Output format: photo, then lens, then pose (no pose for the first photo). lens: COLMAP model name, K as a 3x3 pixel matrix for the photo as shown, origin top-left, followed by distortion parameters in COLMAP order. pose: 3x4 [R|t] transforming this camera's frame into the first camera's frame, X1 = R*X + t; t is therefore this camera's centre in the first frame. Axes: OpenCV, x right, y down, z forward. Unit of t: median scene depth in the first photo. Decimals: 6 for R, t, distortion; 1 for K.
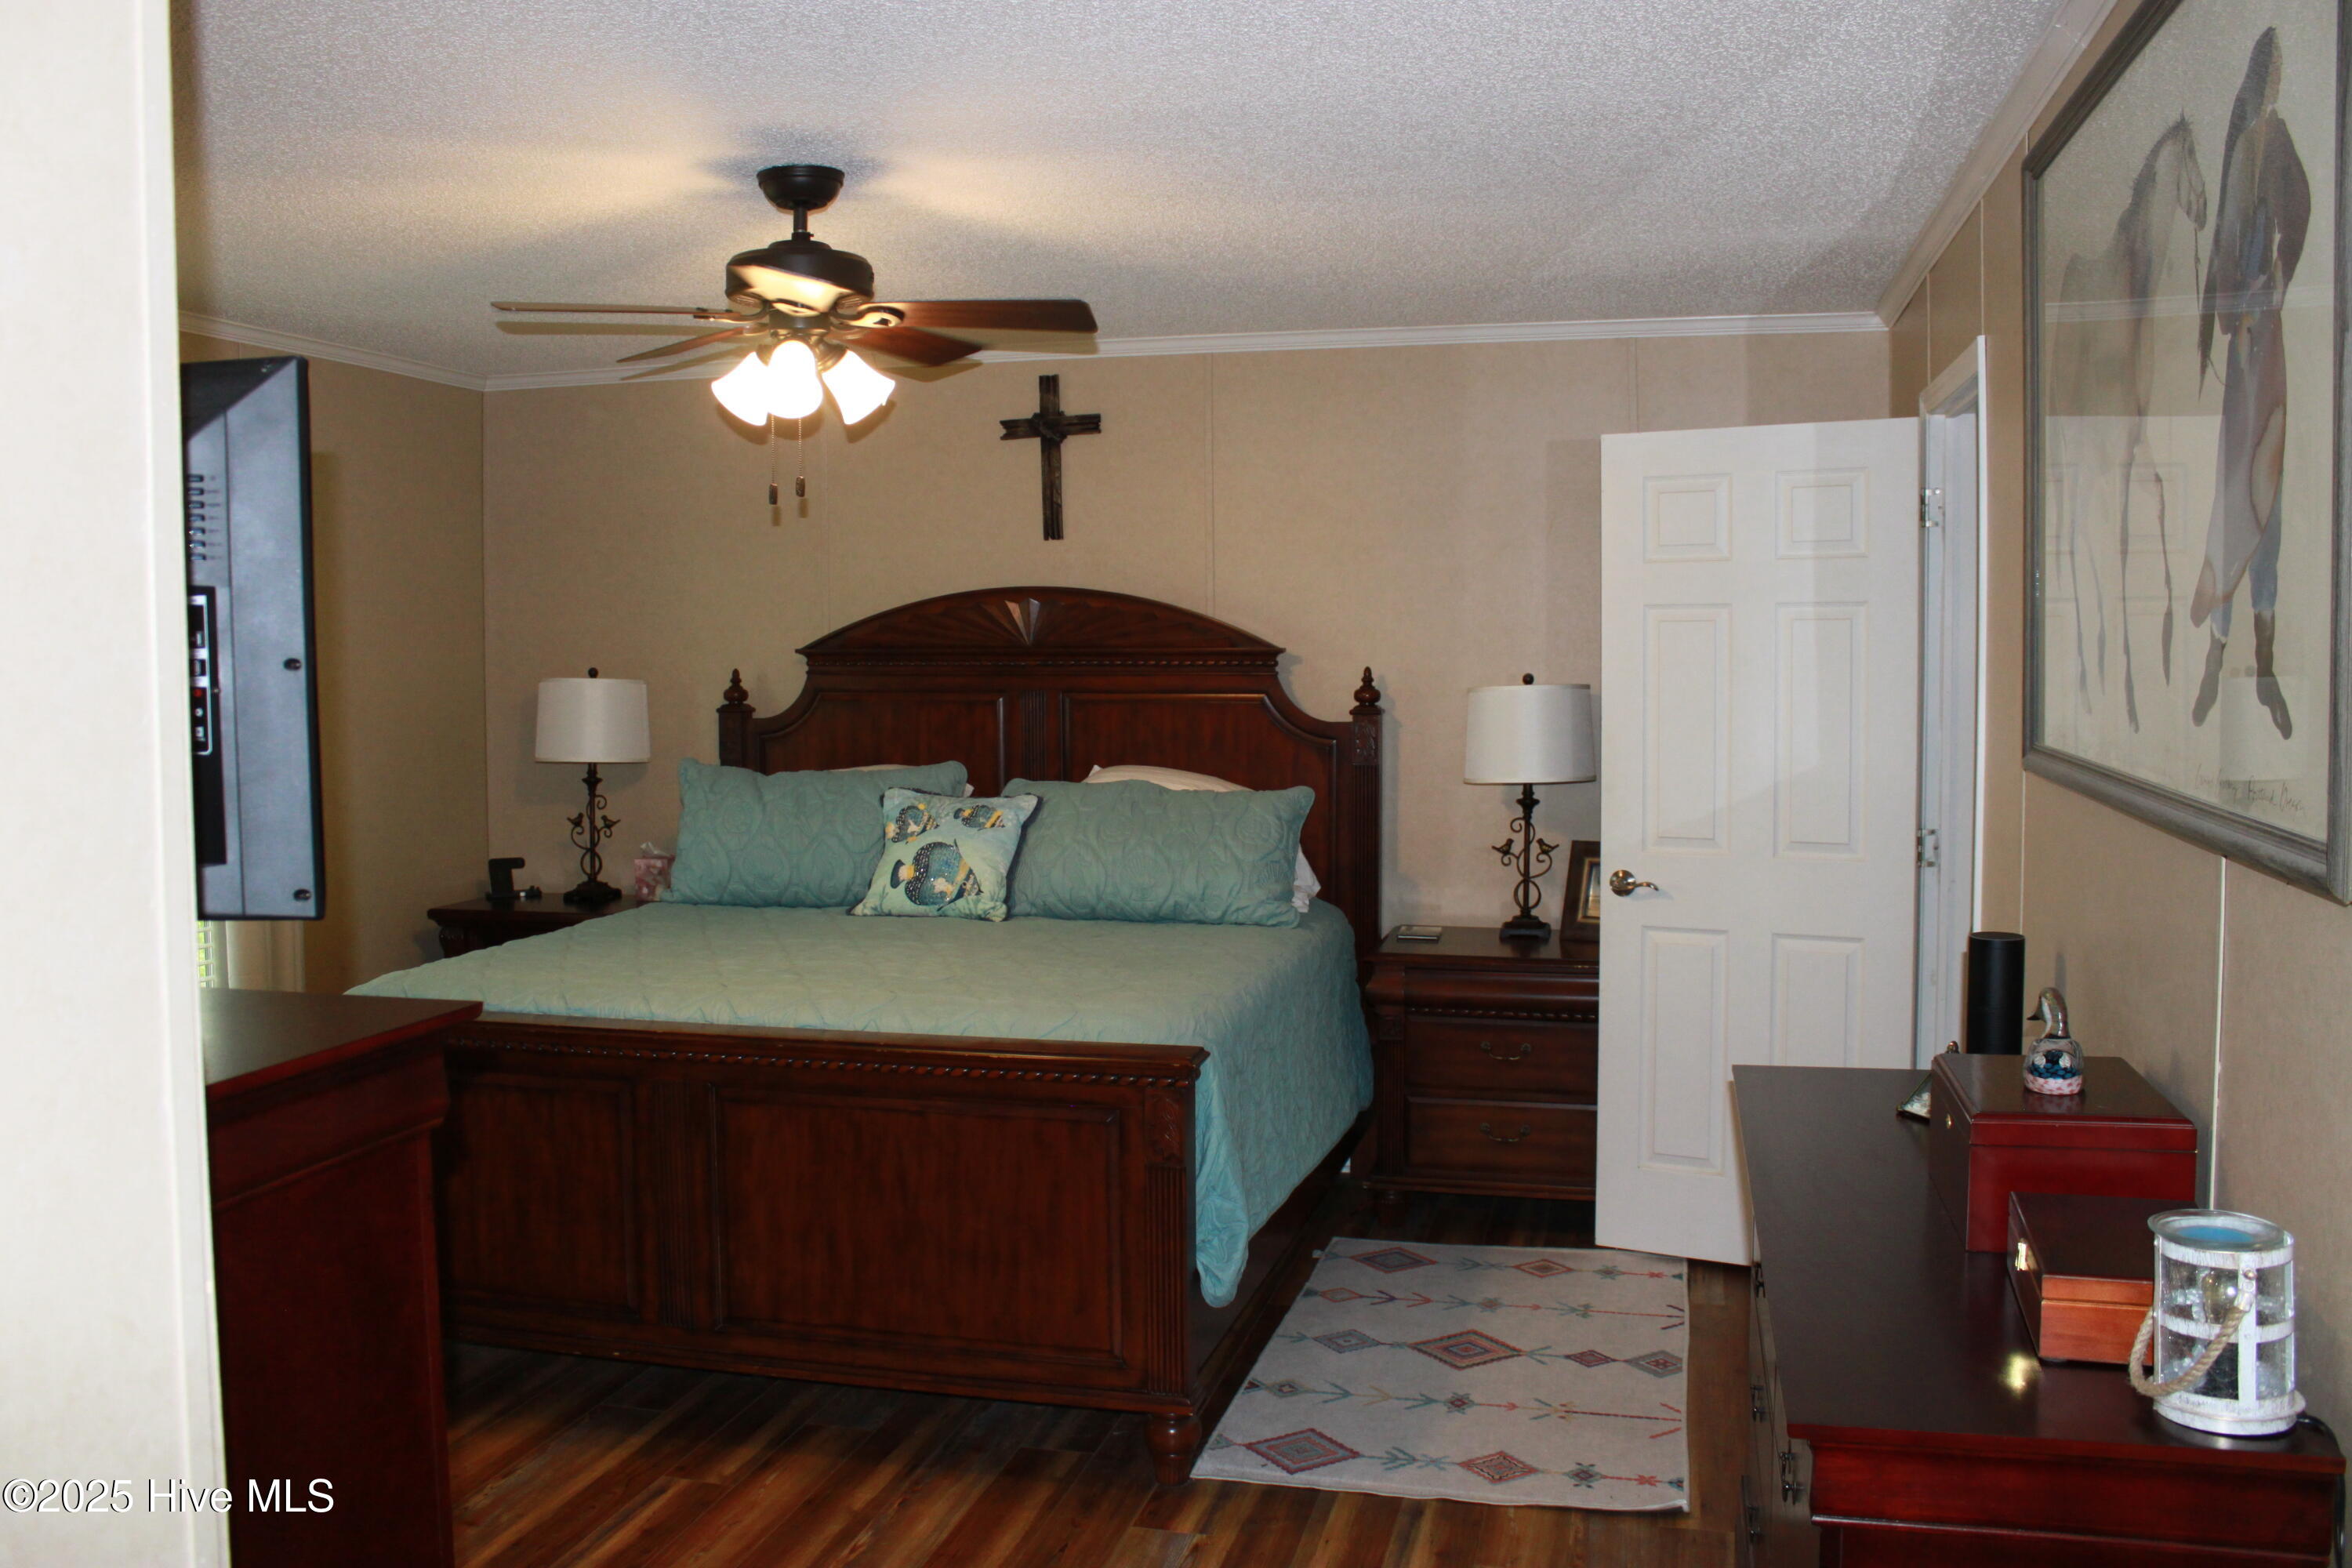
lens RADIAL K [[1944.8, 0, 1176.0], [0, 1944.8, 784.0], [0, 0, 1]] dist [-0.166954, 0.145753]
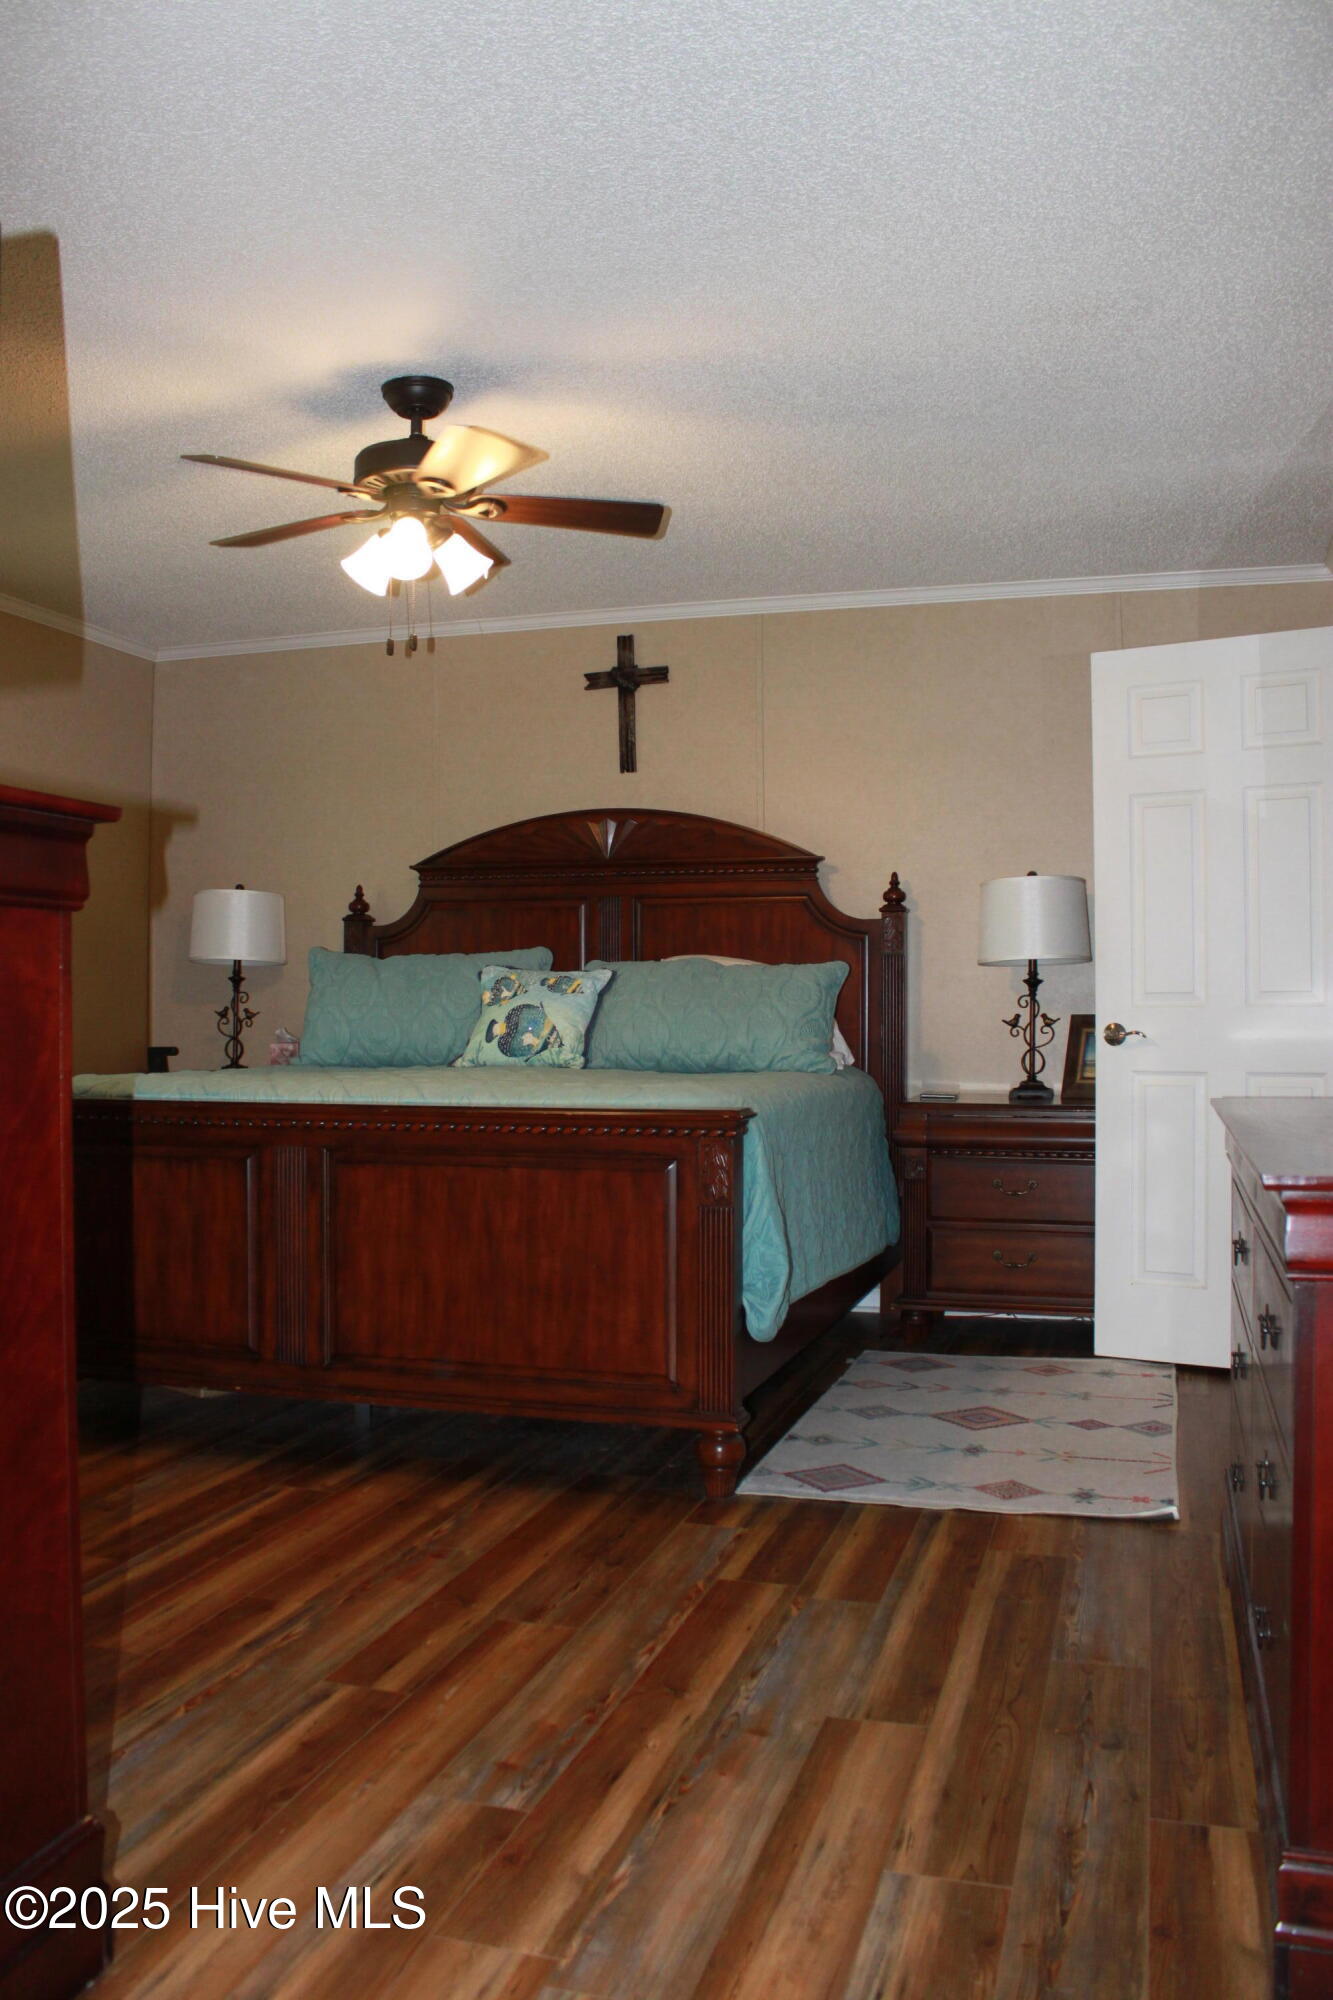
lens RADIAL K [[1653.8, 0, 659.4], [0, 1653.8, 1016.4], [0, 0, 1]] dist [-0.166954, 0.145753]
pose [[0.998851, 0.004806, -0.047689, 0.005346], [-0.007941, 0.997804, -0.065752, 0.106366], [0.047268, 0.066056, 0.996696, 0.009284]]
